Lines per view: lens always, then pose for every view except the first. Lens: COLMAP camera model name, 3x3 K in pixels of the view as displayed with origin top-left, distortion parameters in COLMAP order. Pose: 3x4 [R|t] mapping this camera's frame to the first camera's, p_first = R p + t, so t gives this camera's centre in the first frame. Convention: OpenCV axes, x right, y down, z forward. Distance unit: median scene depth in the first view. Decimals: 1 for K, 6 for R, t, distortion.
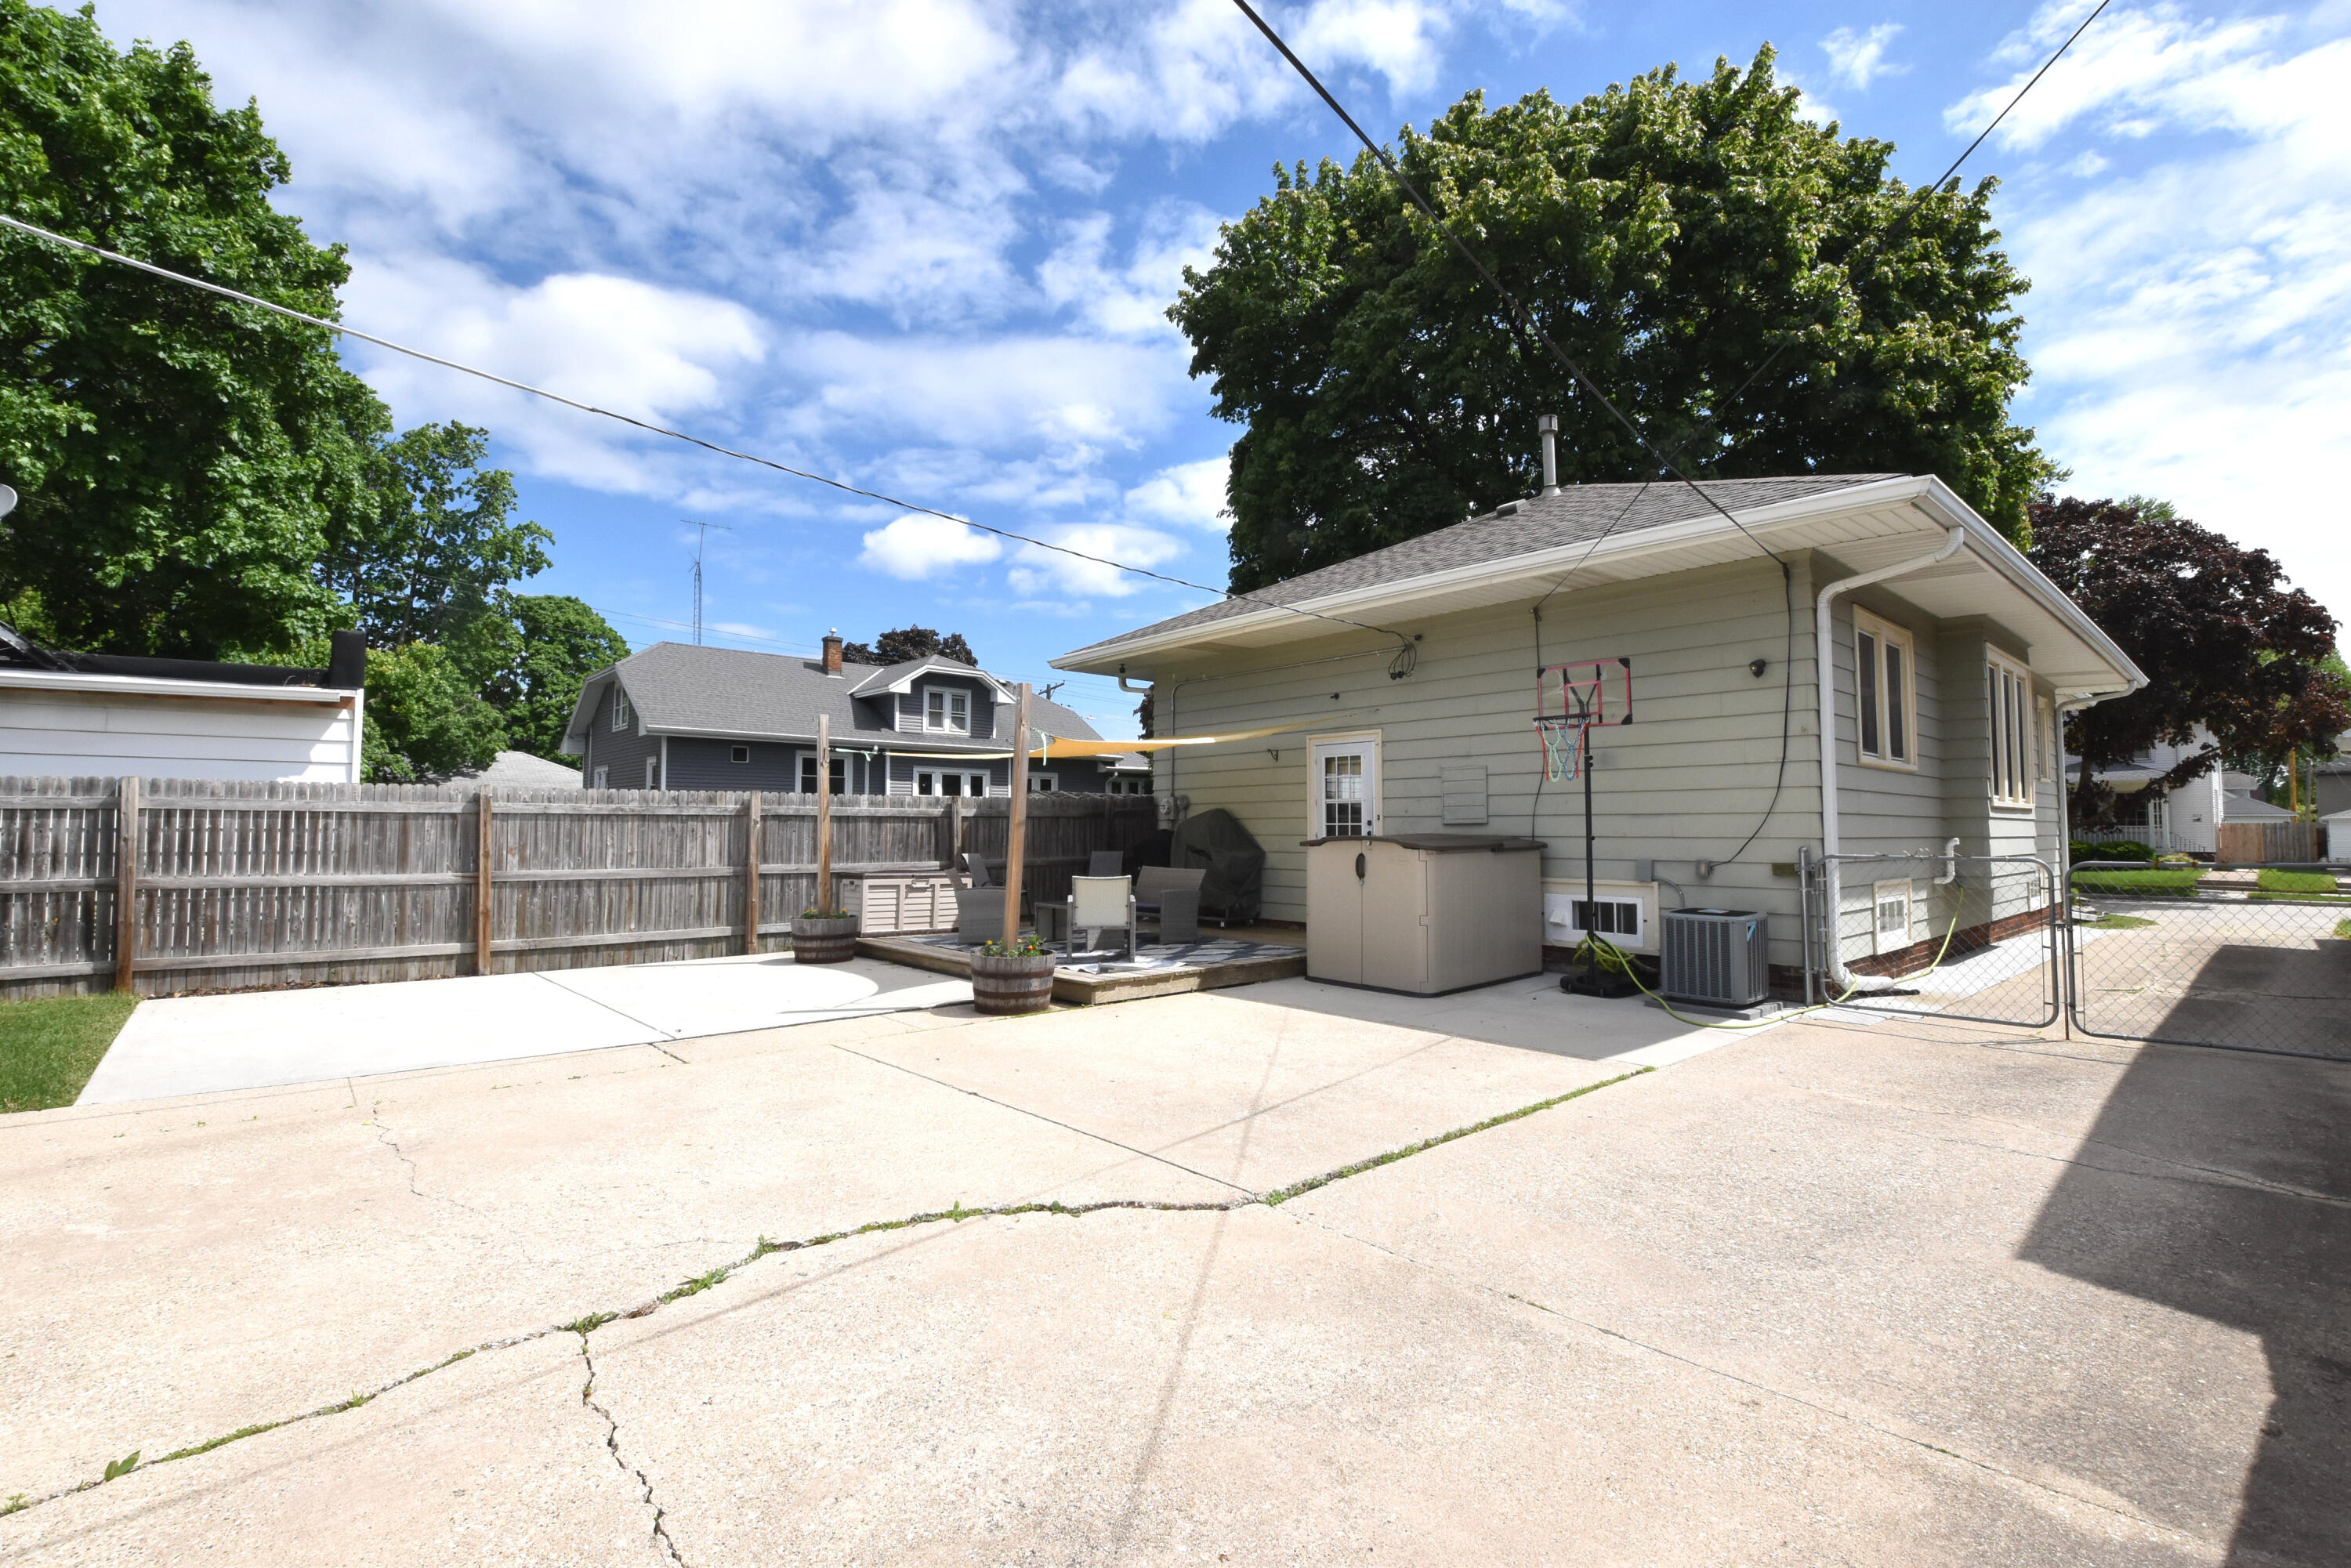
lens RADIAL K [[1041.2, 0, 1172.8], [0, 1041.2, 778.3], [0, 0, 1]] dist [0.002705, -0.016115]
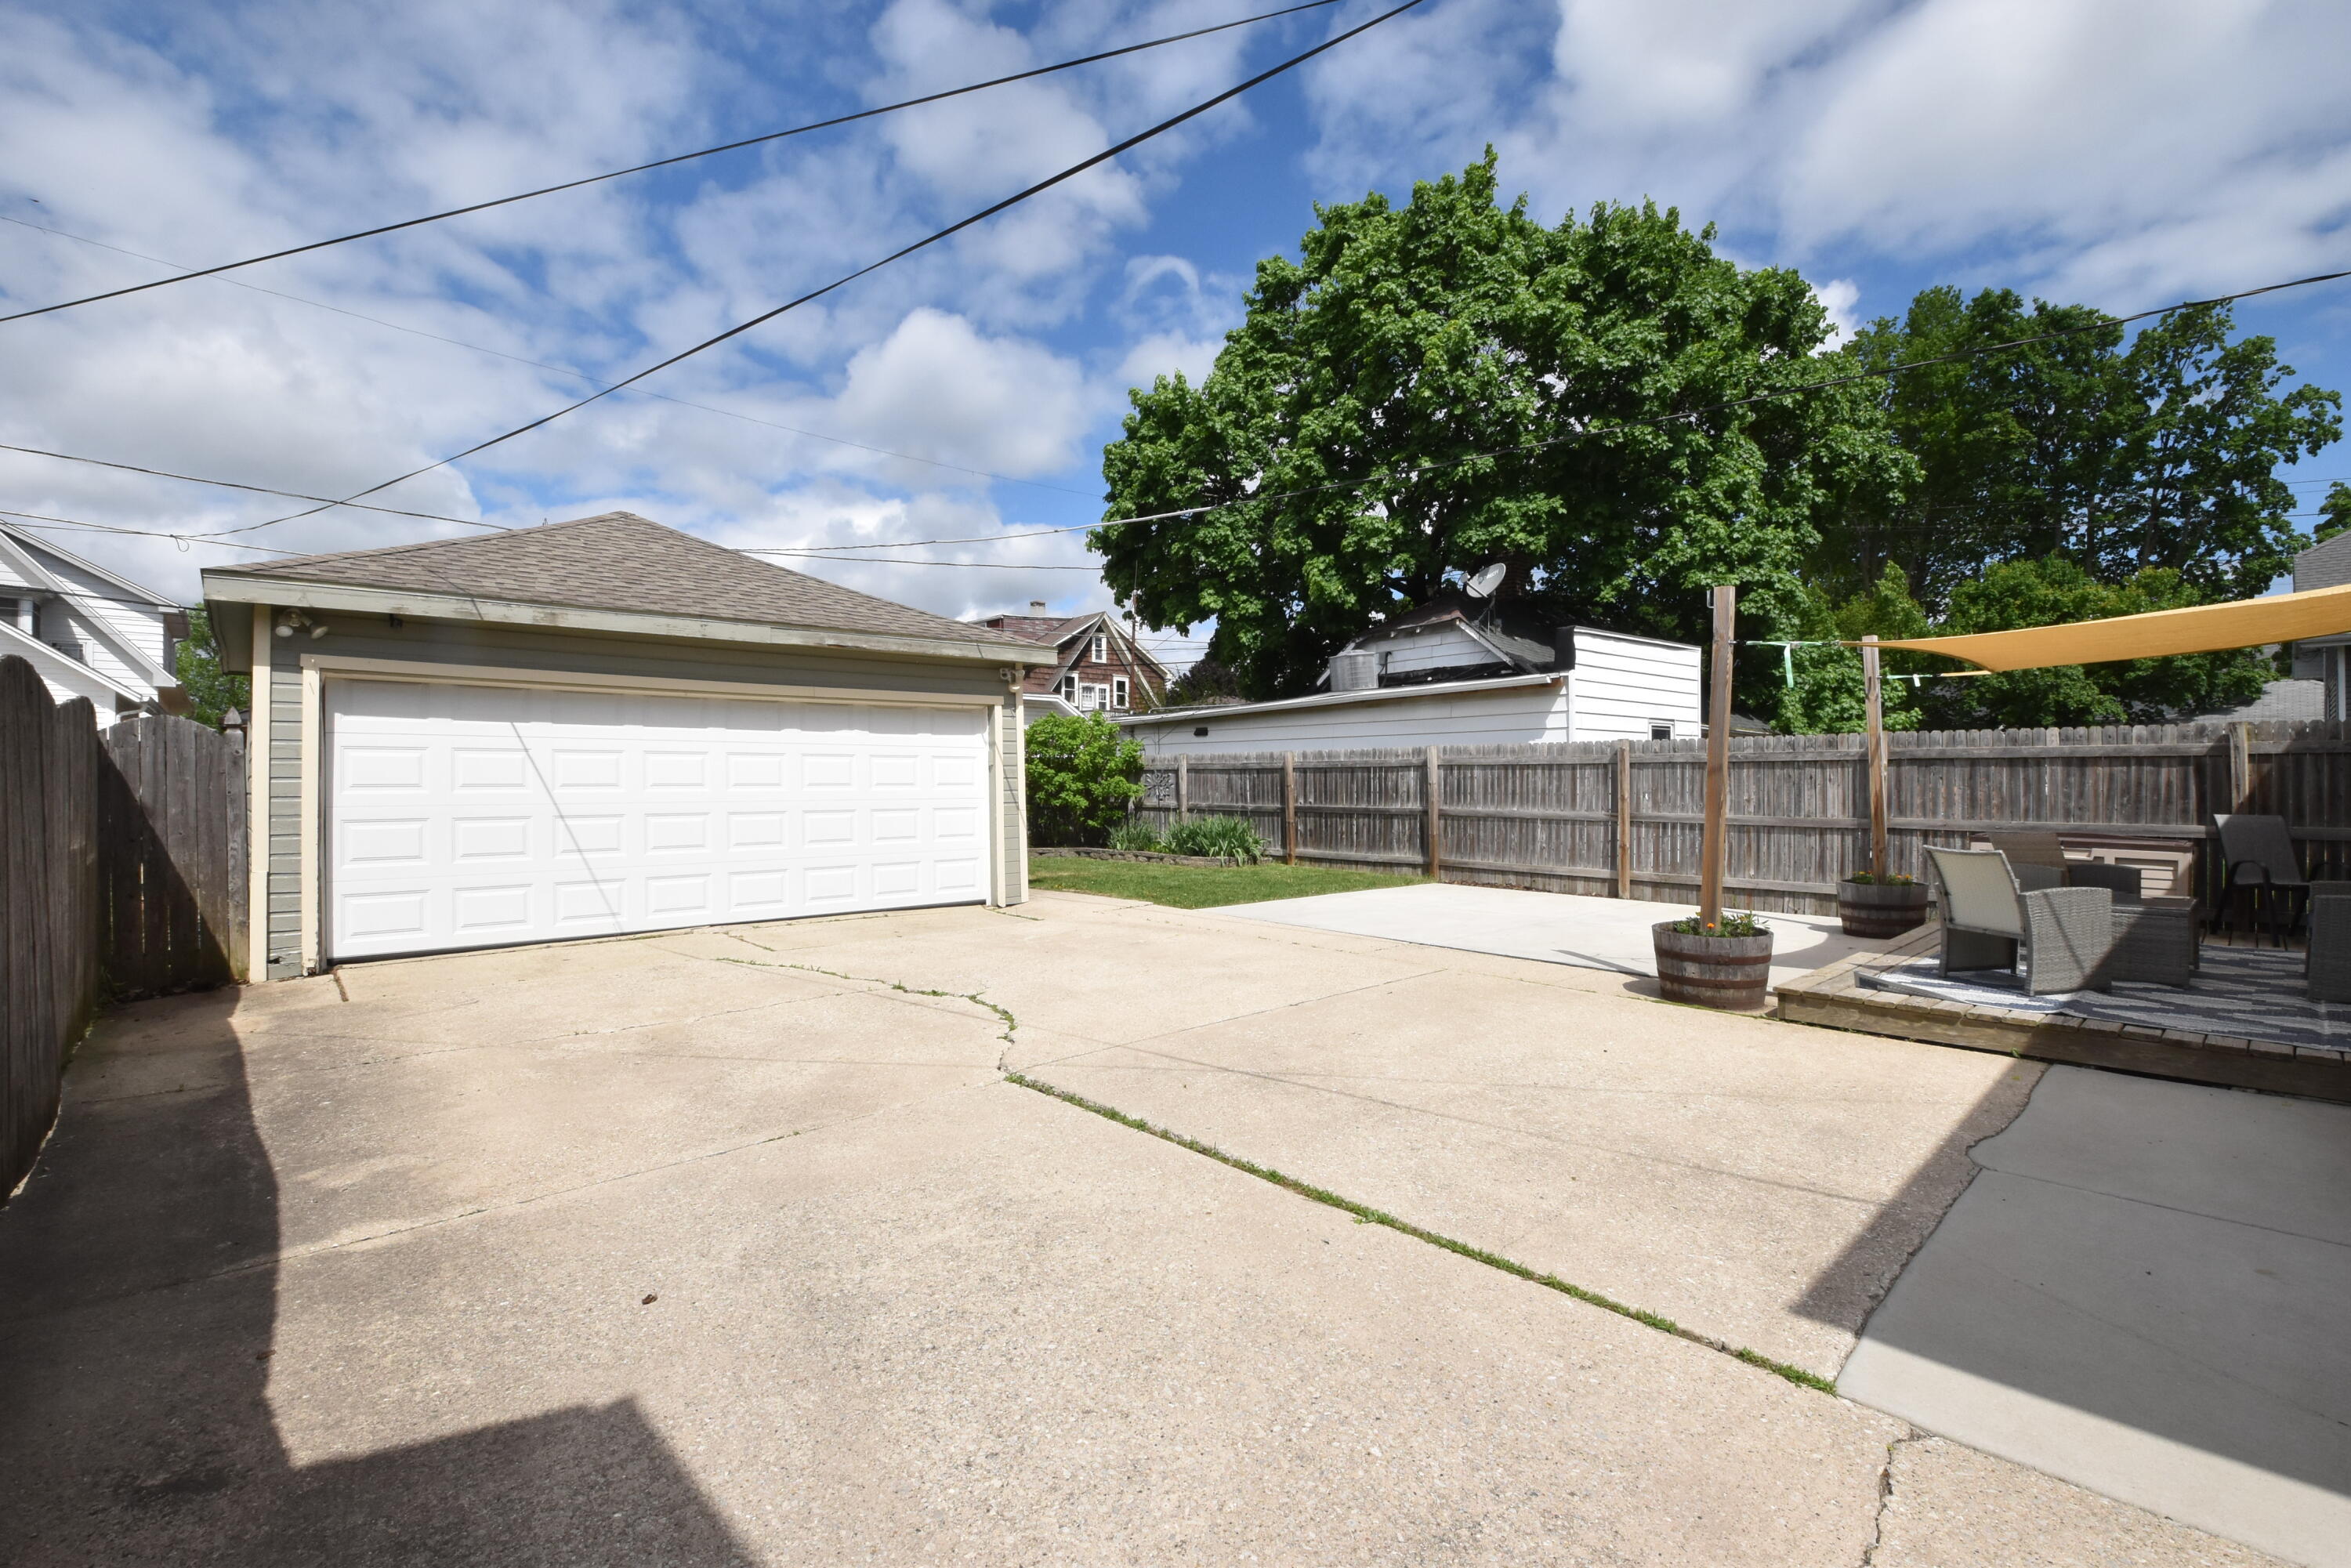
lens RADIAL K [[1041.2, 0, 1172.8], [0, 1041.2, 778.3], [0, 0, 1]] dist [0.002705, -0.016115]
pose [[-0.000298, -0.000549, -1.000000, 0.593705], [0.050656, 0.998716, -0.000563, 0.028410], [0.998716, -0.050656, -0.000270, 0.542377]]
